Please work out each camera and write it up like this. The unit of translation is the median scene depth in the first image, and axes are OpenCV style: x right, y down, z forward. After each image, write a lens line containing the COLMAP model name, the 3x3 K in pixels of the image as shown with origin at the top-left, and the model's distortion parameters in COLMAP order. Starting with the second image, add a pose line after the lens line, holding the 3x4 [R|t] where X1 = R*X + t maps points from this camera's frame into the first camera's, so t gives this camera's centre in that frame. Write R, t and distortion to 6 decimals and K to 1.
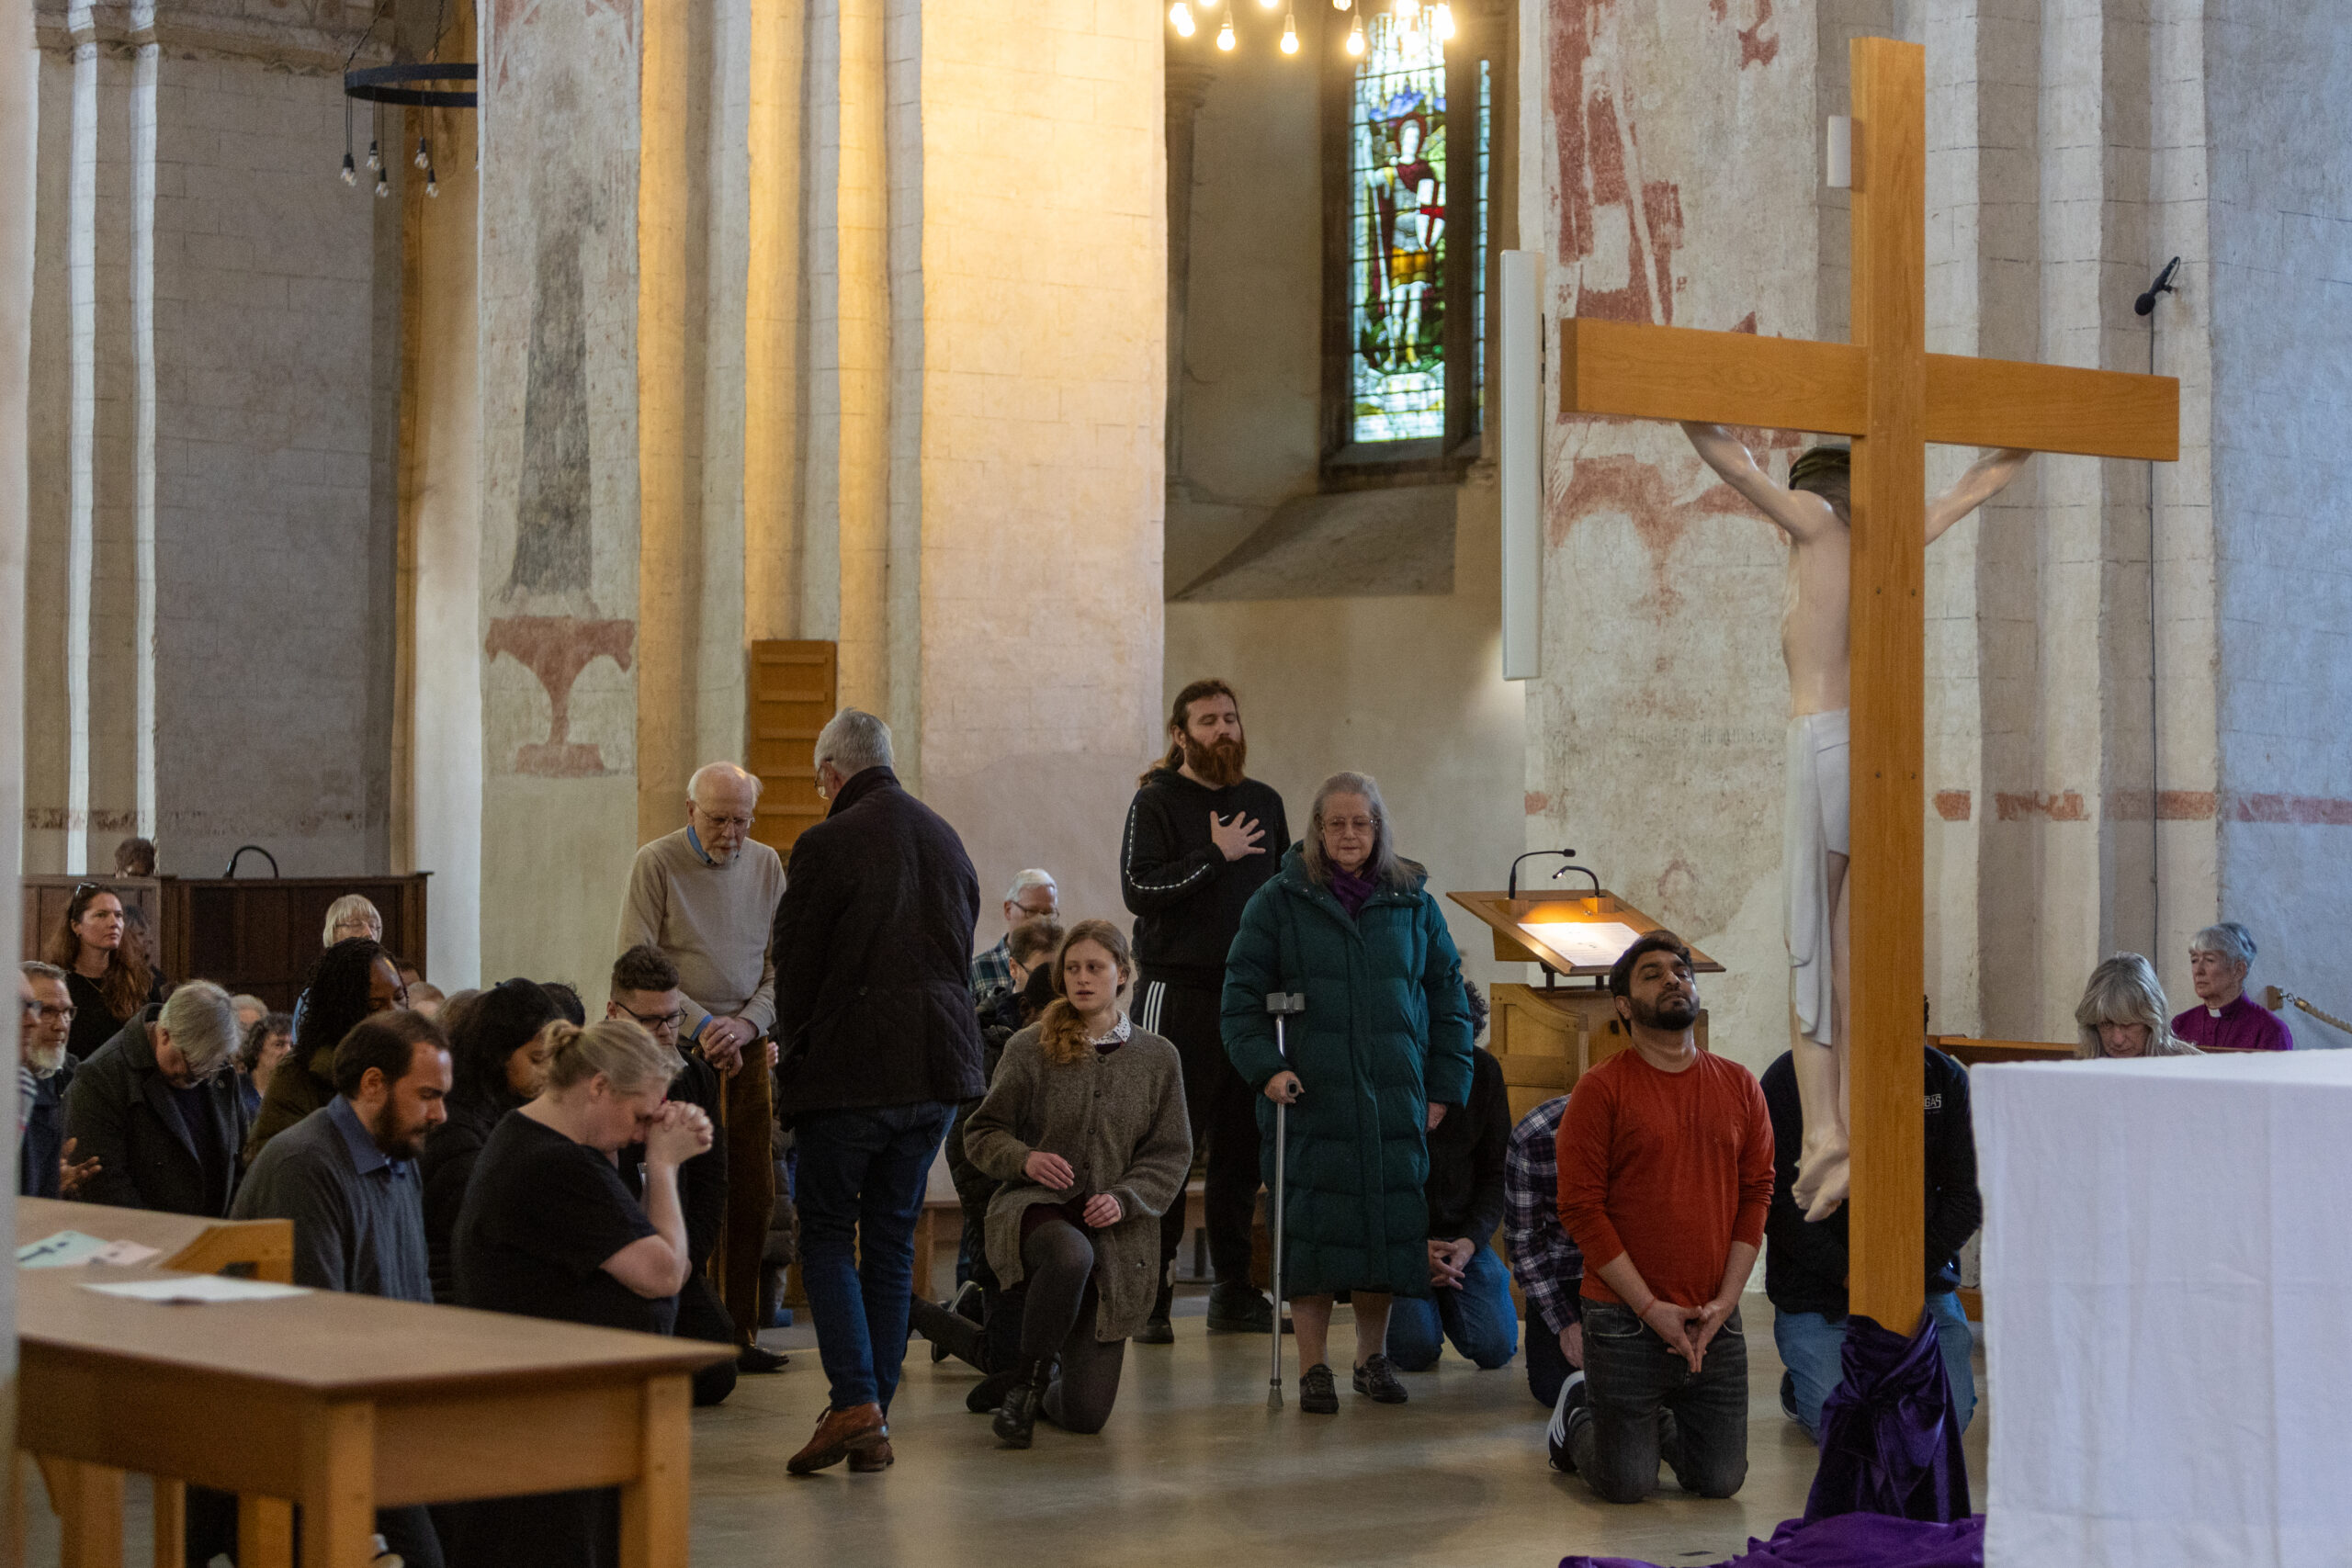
lens RADIAL K [[5116.6, 0, 1174.1], [0, 5116.6, 596.5], [0, 0, 1]] dist [-0.083971, -0.410137]
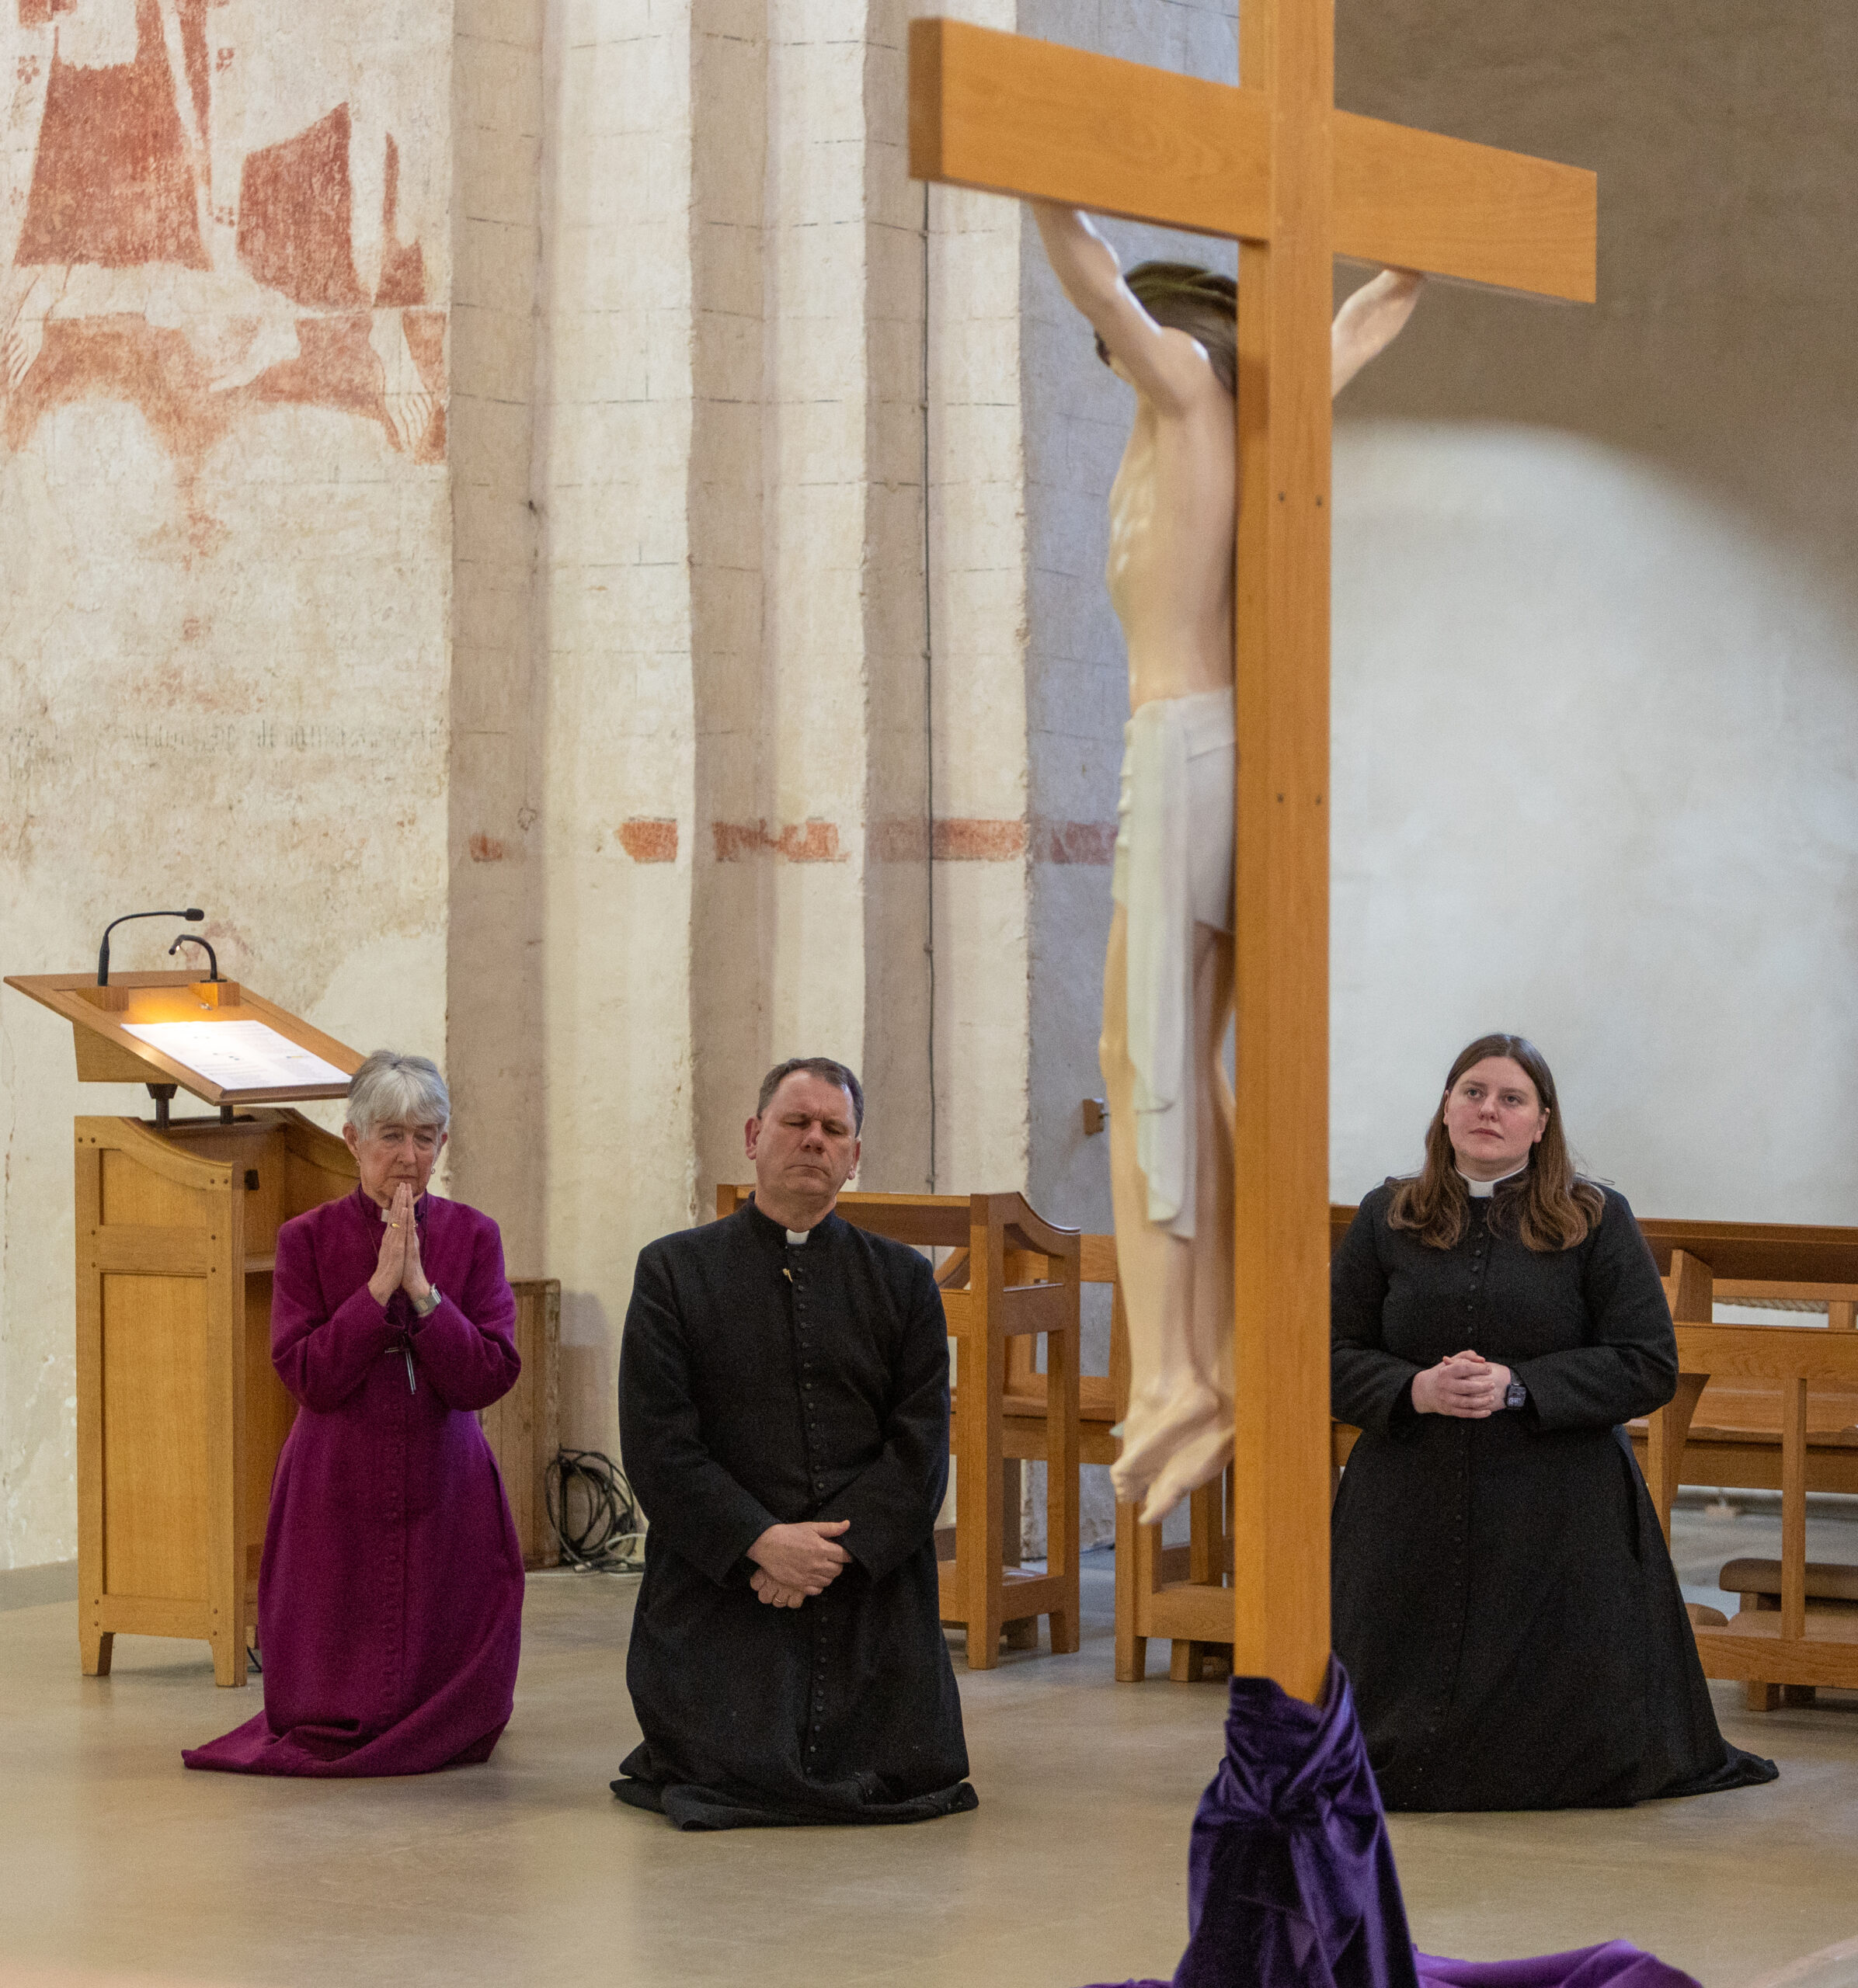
lens RADIAL K [[6447.0, 0, 929.0], [0, 6447.0, 994.0], [0, 0, 1]] dist [0.003913, -2.488081]
pose [[0.940311, -0.009943, 0.340170, -0.101907], [-0.012615, 0.997868, 0.064038, 0.005808], [-0.340081, -0.064507, 0.938181, 0.176758]]
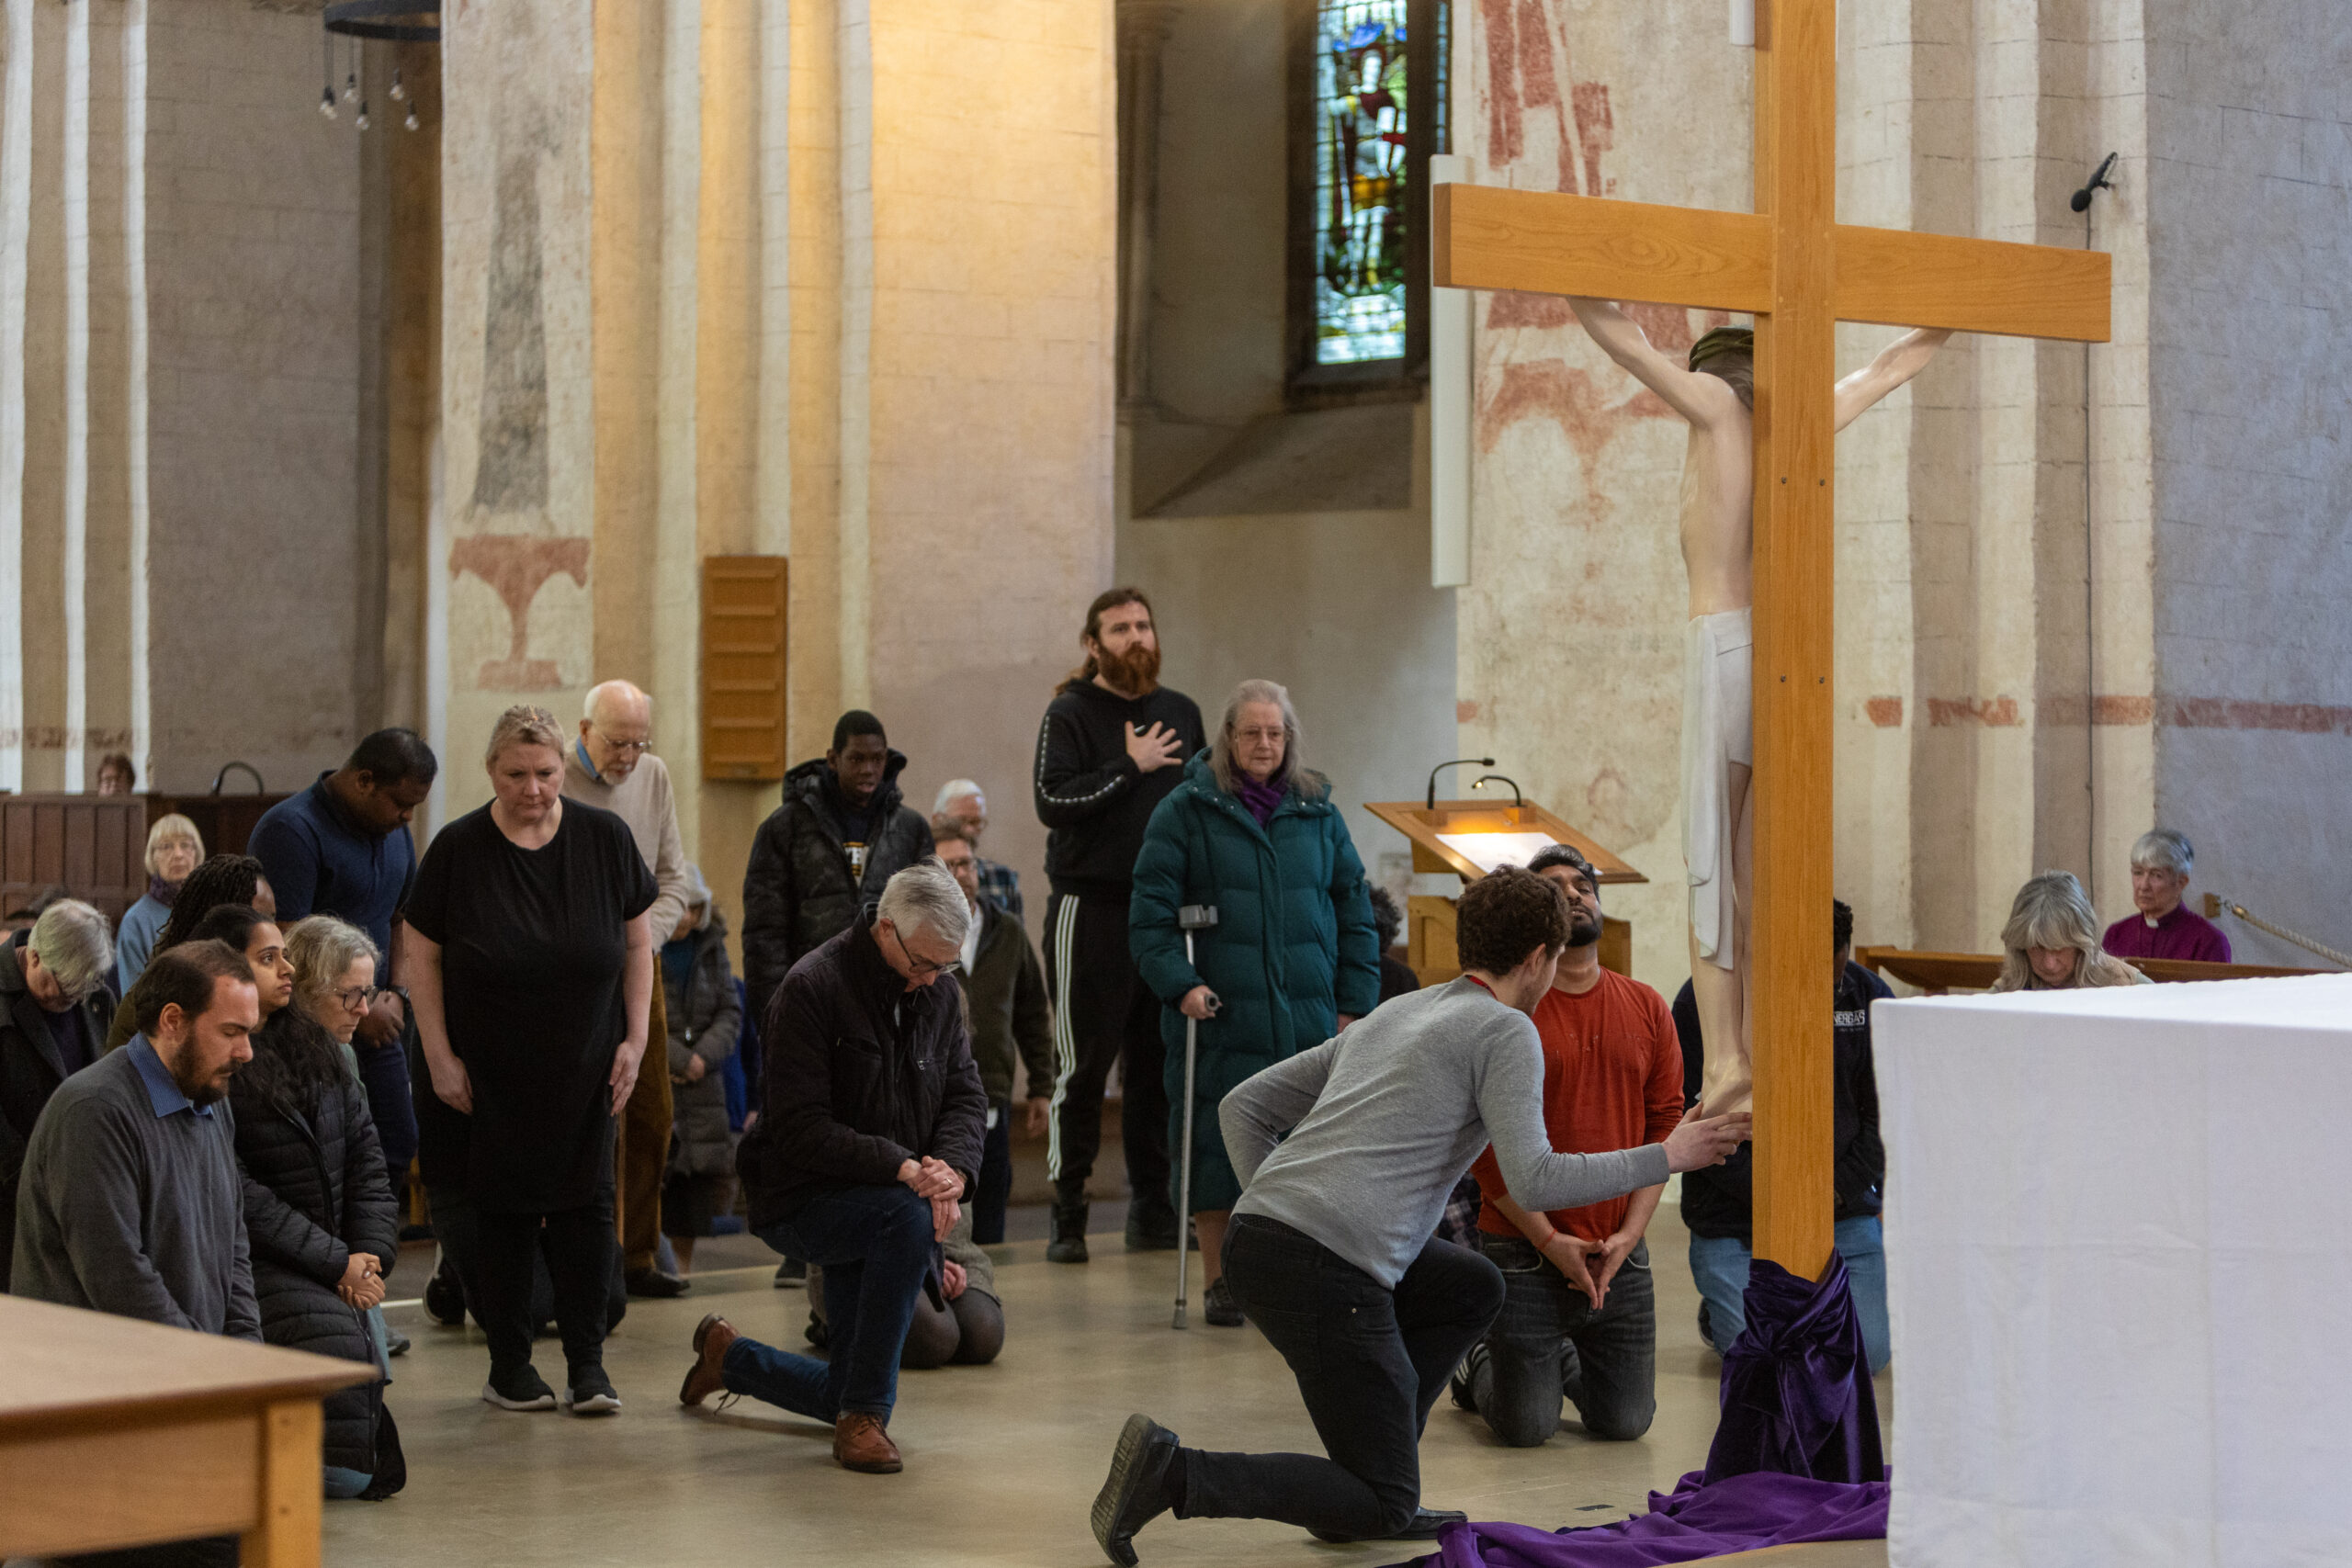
lens RADIAL K [[4681.8, 0, 1120.6], [0, 4681.8, 796.6], [0, 0, 1]] dist [-0.065863, -0.121803]
pose [[0.999833, -0.006545, -0.017090, 0.019596], [0.007527, 0.998286, 0.058033, 0.003688], [0.016681, -0.058152, 0.998168, 0.091700]]
